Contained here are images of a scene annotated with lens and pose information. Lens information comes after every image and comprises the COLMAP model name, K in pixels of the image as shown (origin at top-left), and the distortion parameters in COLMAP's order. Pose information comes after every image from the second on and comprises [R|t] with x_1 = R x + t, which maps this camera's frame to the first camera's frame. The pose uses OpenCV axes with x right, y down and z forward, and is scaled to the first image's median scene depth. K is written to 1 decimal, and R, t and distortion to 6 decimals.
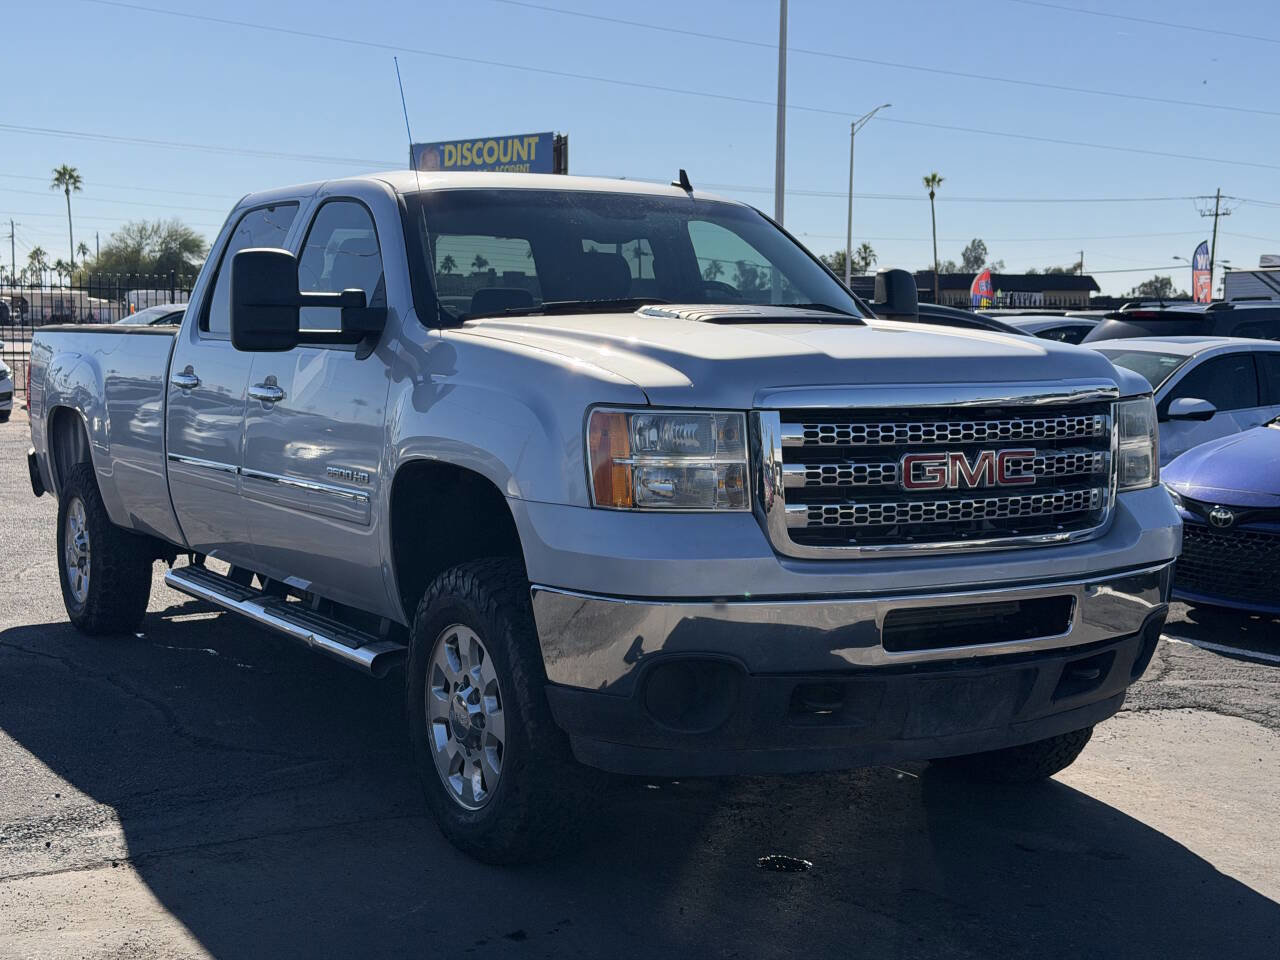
lens RADIAL K [[1825.8, 0, 651.1], [0, 1825.8, 481.6], [0, 0, 1]] dist [0.115268, 0.000000]
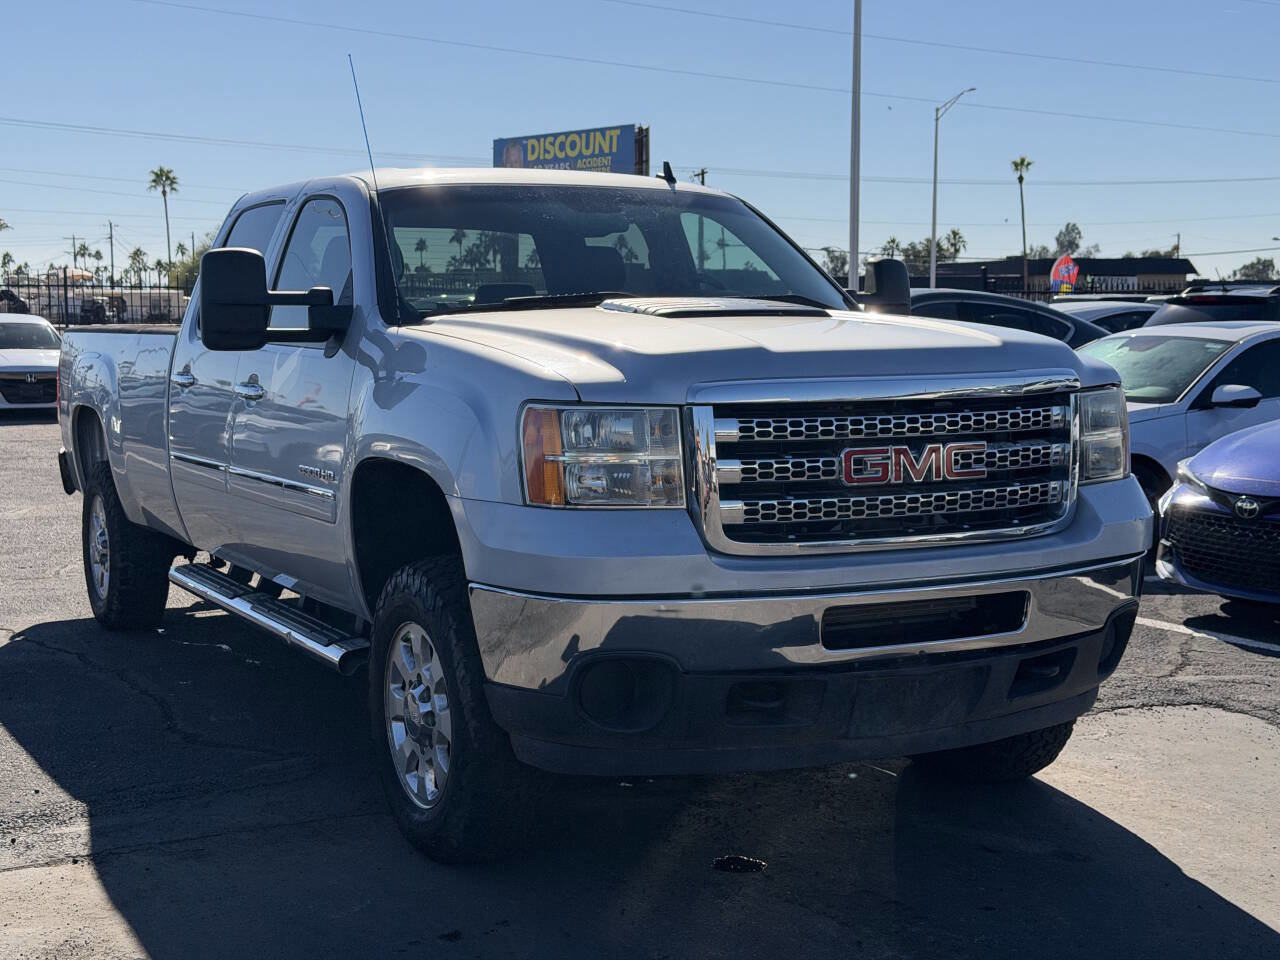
lens RADIAL K [[1825.8, 0, 630.8], [0, 1825.8, 482.1], [0, 0, 1]] dist [0.115268, 0.000000]
pose [[0.997931, -0.007448, -0.063857, 0.074837], [0.007773, 0.999958, 0.004846, -0.002227], [0.063818, -0.005332, 0.997947, 0.011674]]
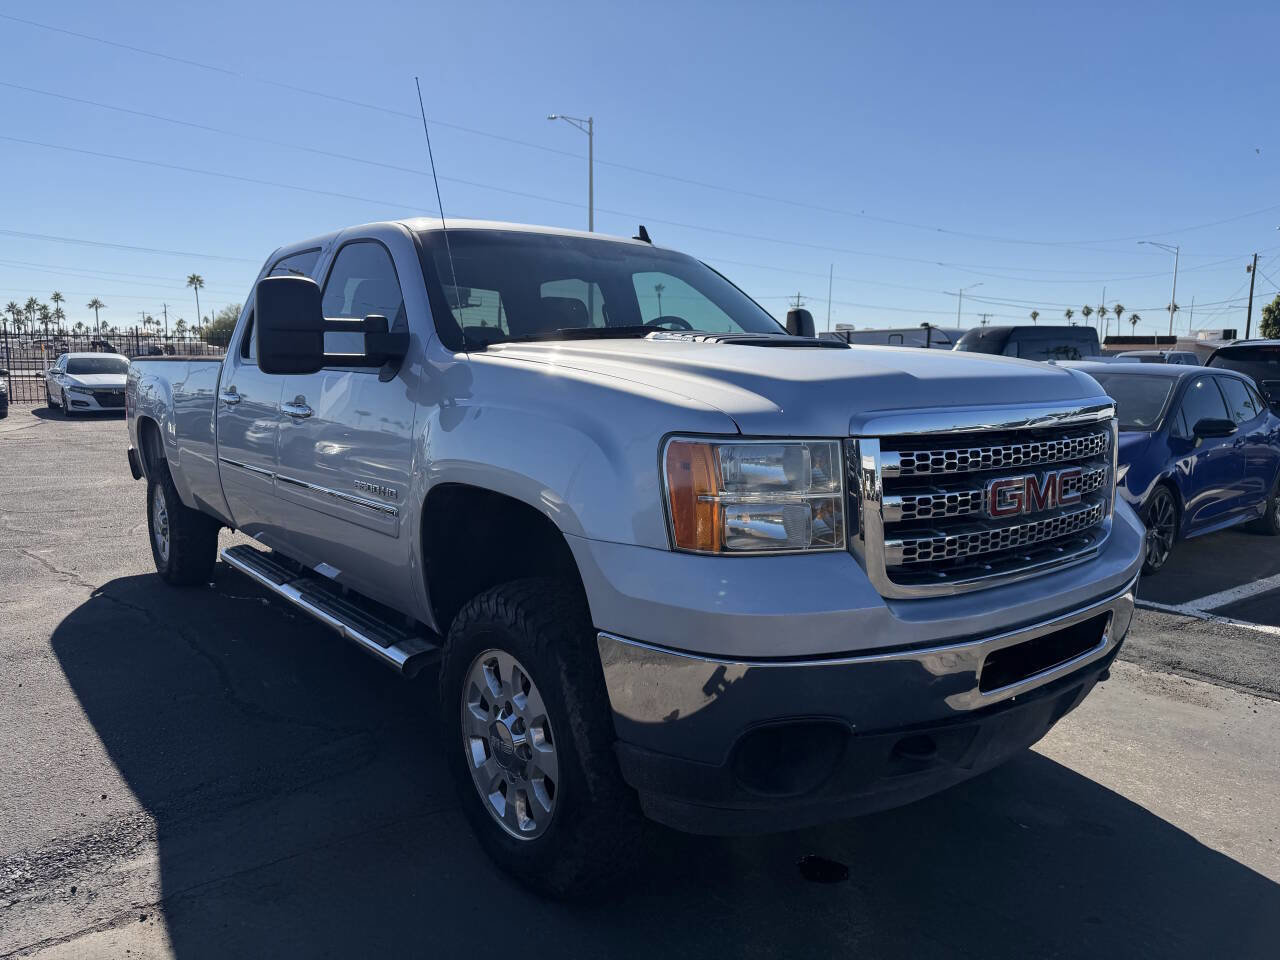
lens RADIAL K [[899.7, 0, 635.8], [0, 899.7, 477.7], [0, 0, 1]] dist [0.018847, -0.025240]
pose [[0.990298, -0.019943, 0.137521, -0.092575], [0.013765, 0.998859, 0.045728, -0.034754], [-0.138276, -0.043391, 0.989443, 0.488429]]
